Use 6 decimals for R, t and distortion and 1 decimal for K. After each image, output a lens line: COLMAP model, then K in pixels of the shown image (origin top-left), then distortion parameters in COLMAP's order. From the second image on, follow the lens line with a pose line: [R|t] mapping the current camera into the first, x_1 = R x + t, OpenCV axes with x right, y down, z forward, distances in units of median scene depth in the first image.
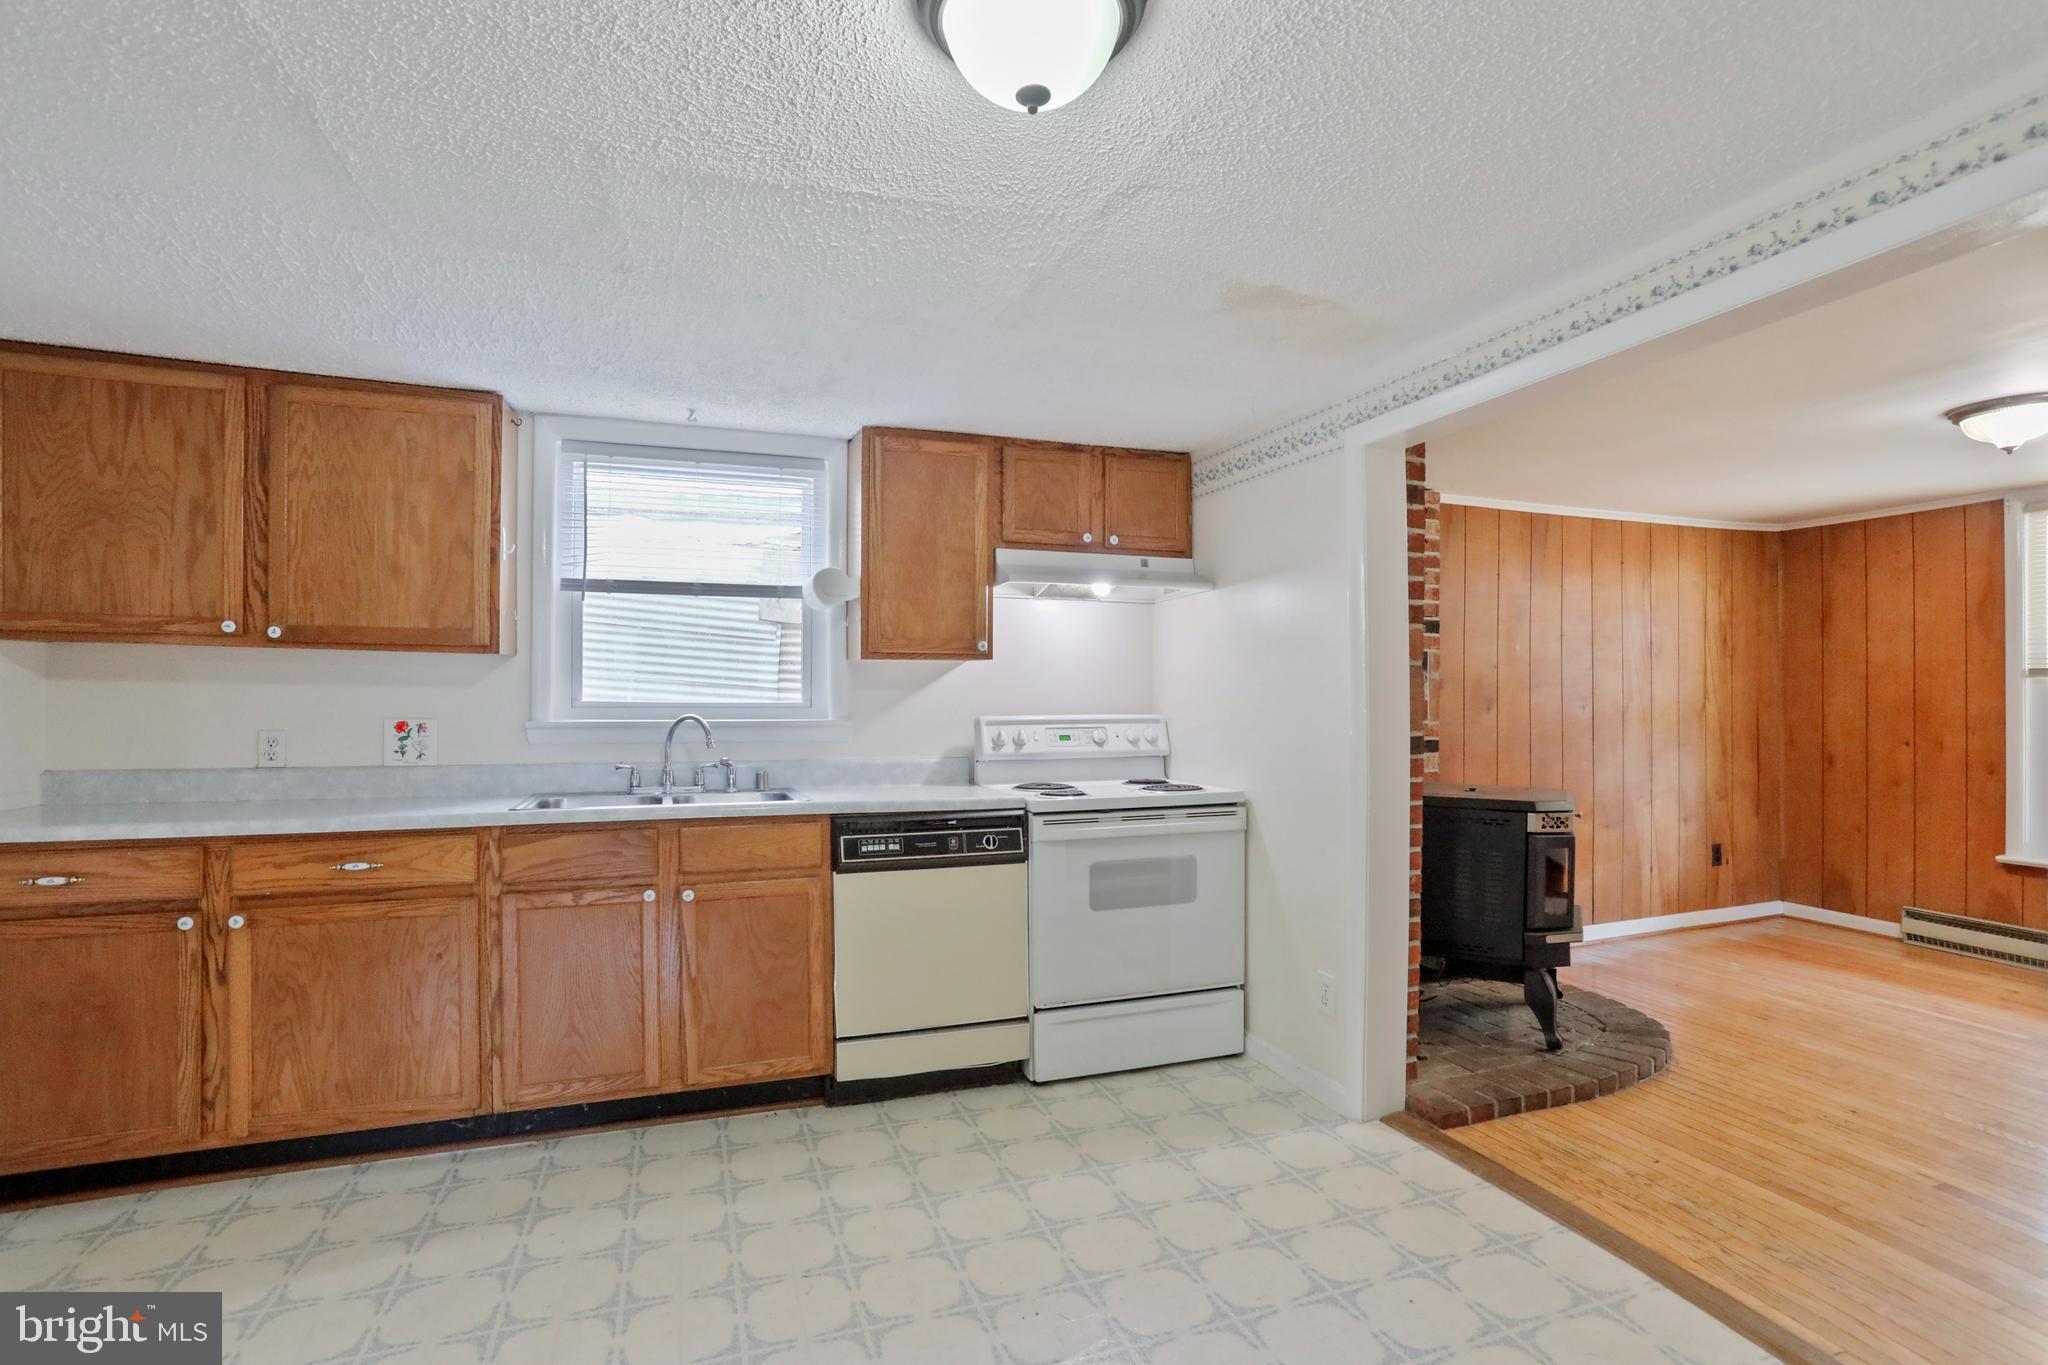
lens RADIAL K [[993.5, 0, 1024.7], [0, 993.5, 696.1], [0, 0, 1]] dist [-0.049752, 0.025921]
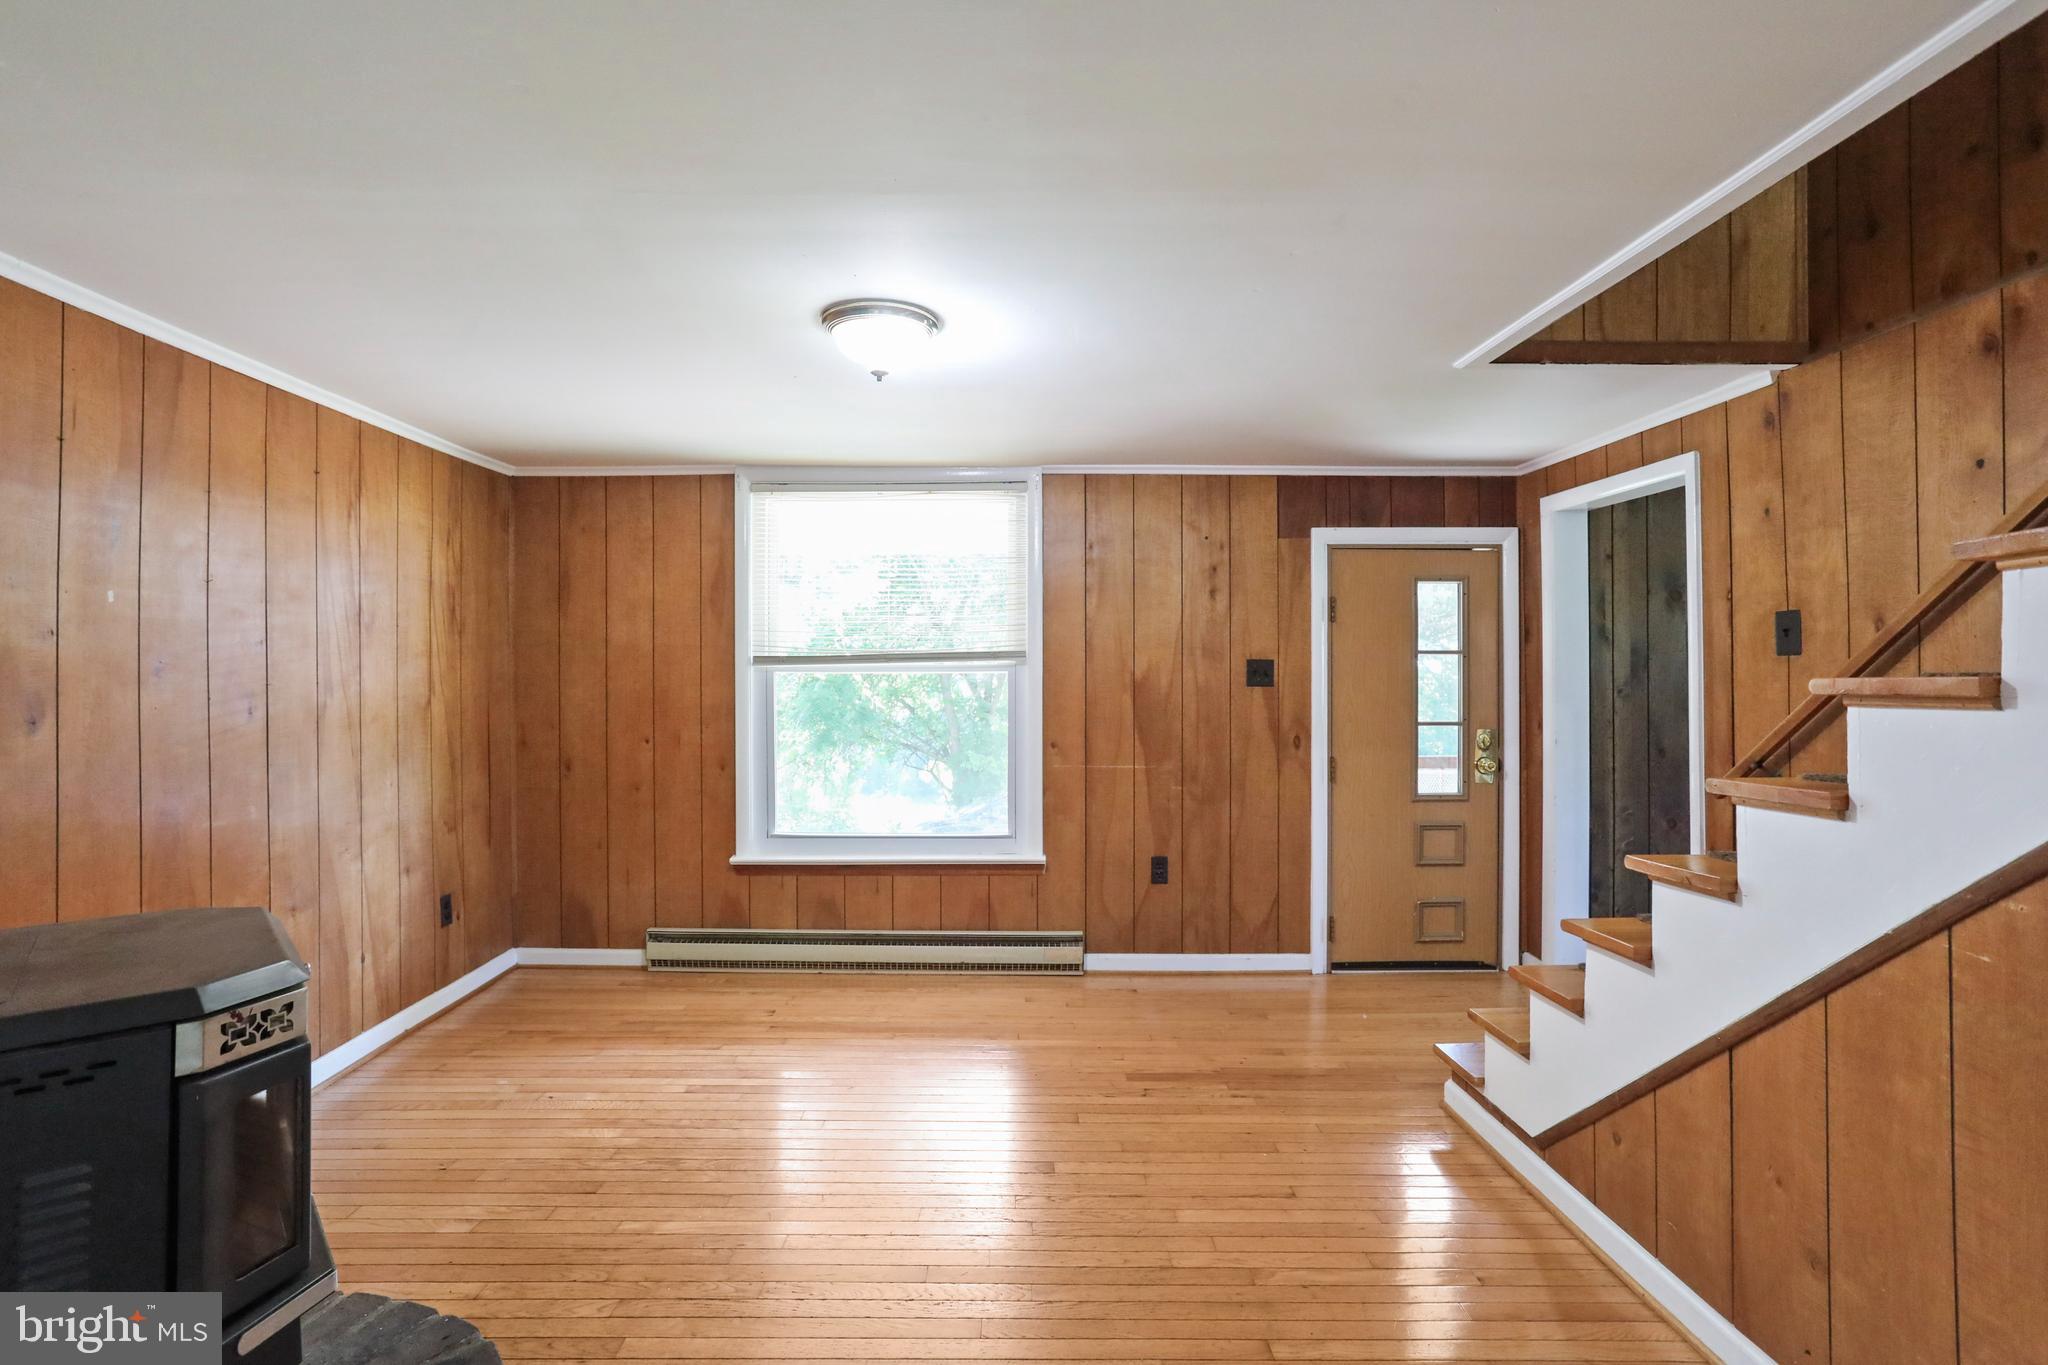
lens RADIAL K [[993.5, 0, 1014.5], [0, 993.5, 677.2], [0, 0, 1]] dist [-0.049752, 0.025921]
pose [[0.334453, -0.000597, 0.942412, 0.291735], [0.004254, 0.999991, -0.000876, -0.008967], [-0.942403, 0.004302, 0.334453, 0.615425]]
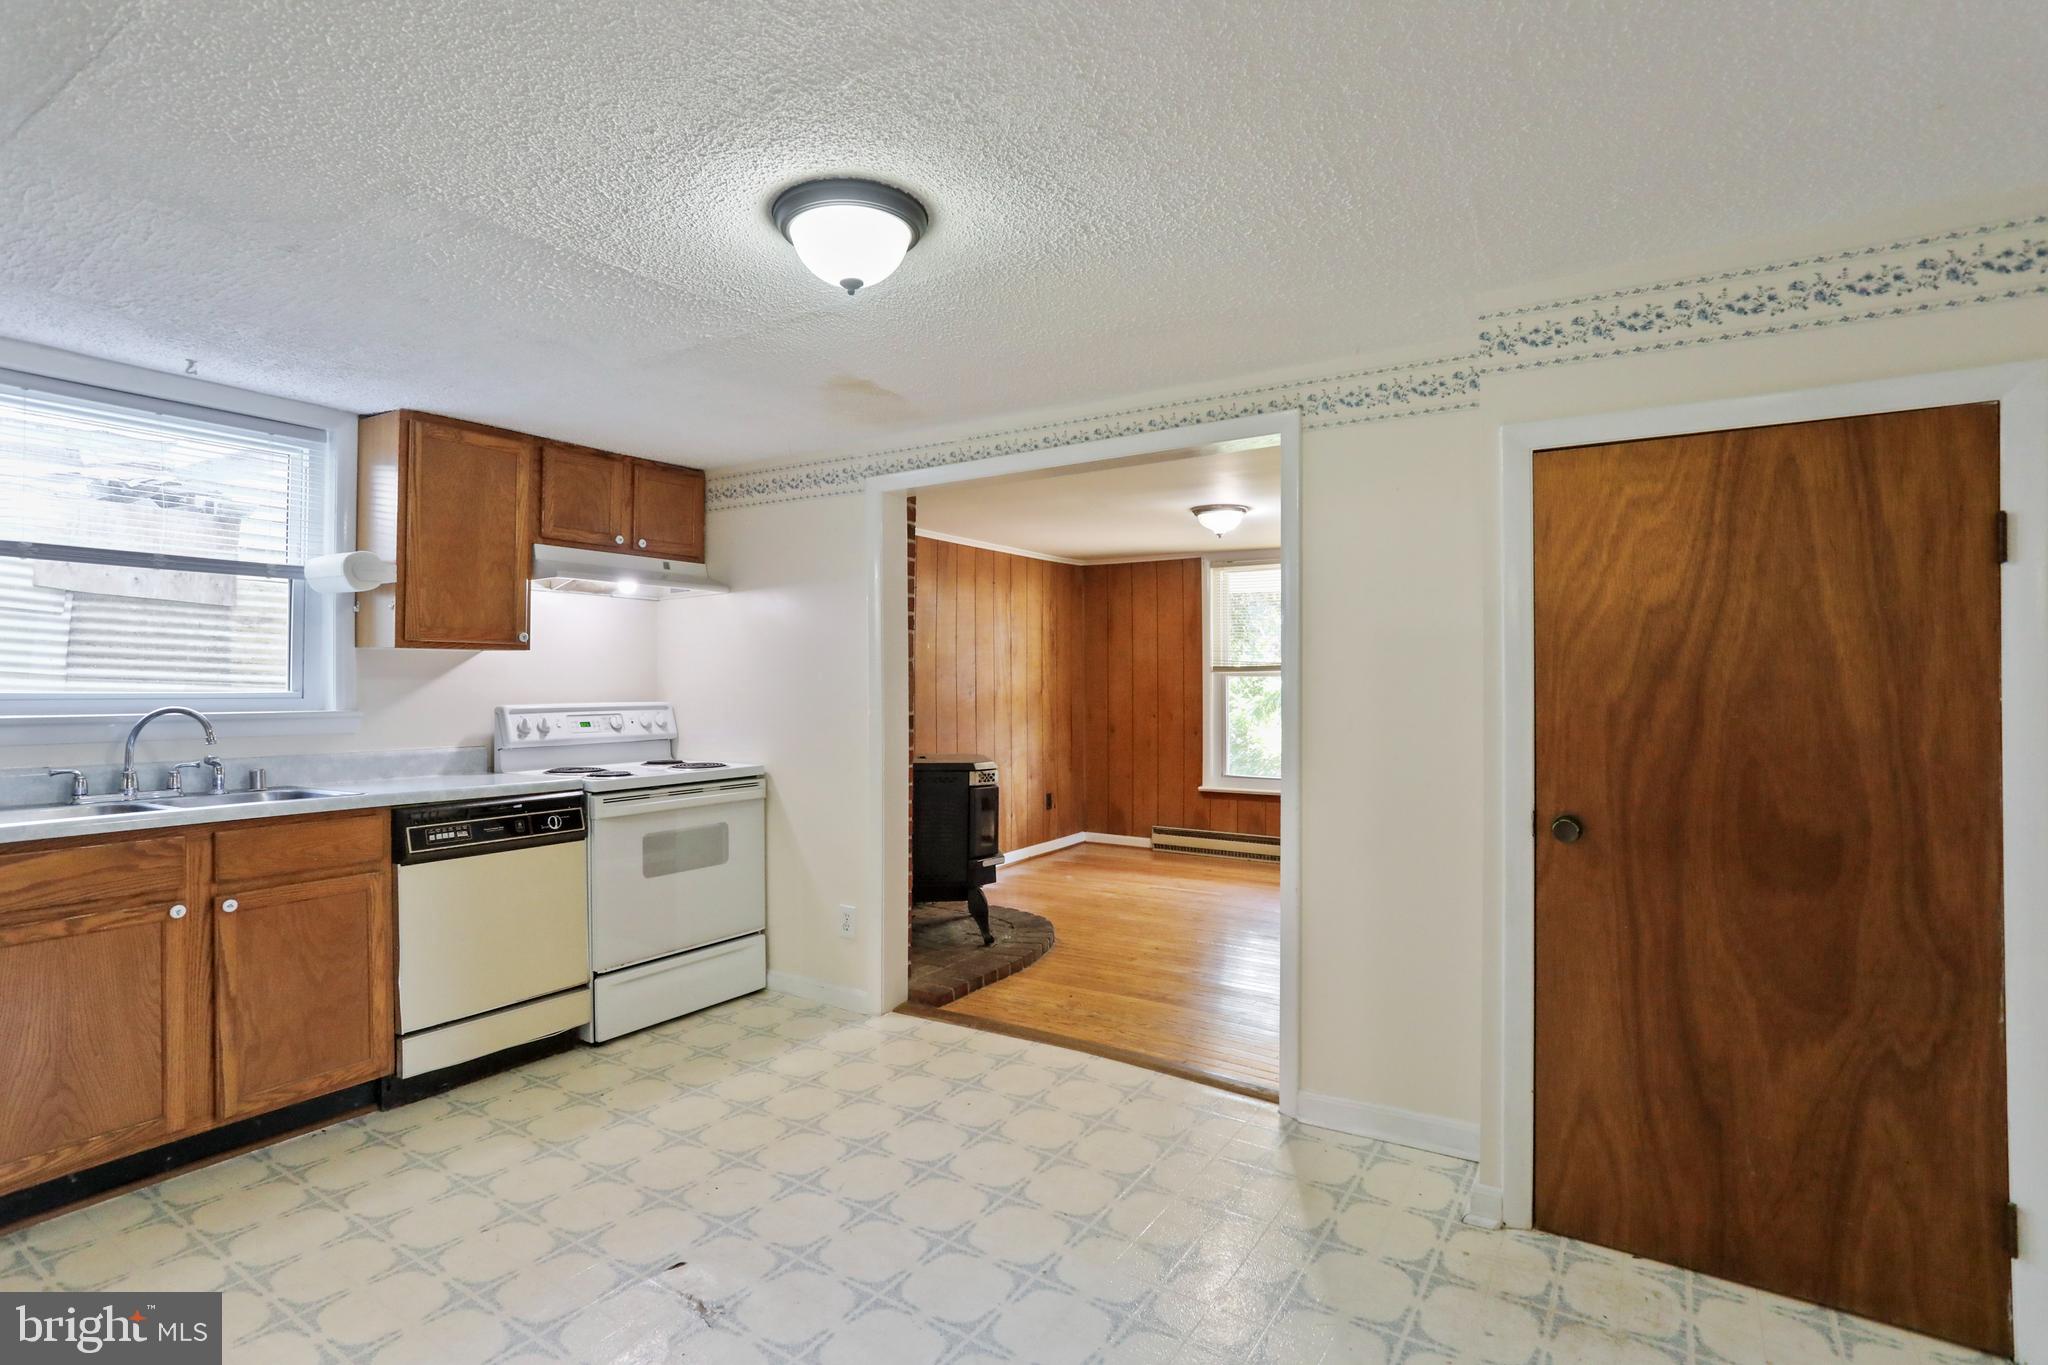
lens RADIAL K [[993.5, 0, 1013.9], [0, 993.5, 671.6], [0, 0, 1]] dist [-0.049752, 0.025921]
pose [[0.799692, 0.006307, 0.600377, -0.271807], [0.001872, 0.999914, -0.012997, -0.000040], [-0.600407, 0.011517, 0.799611, -0.135282]]
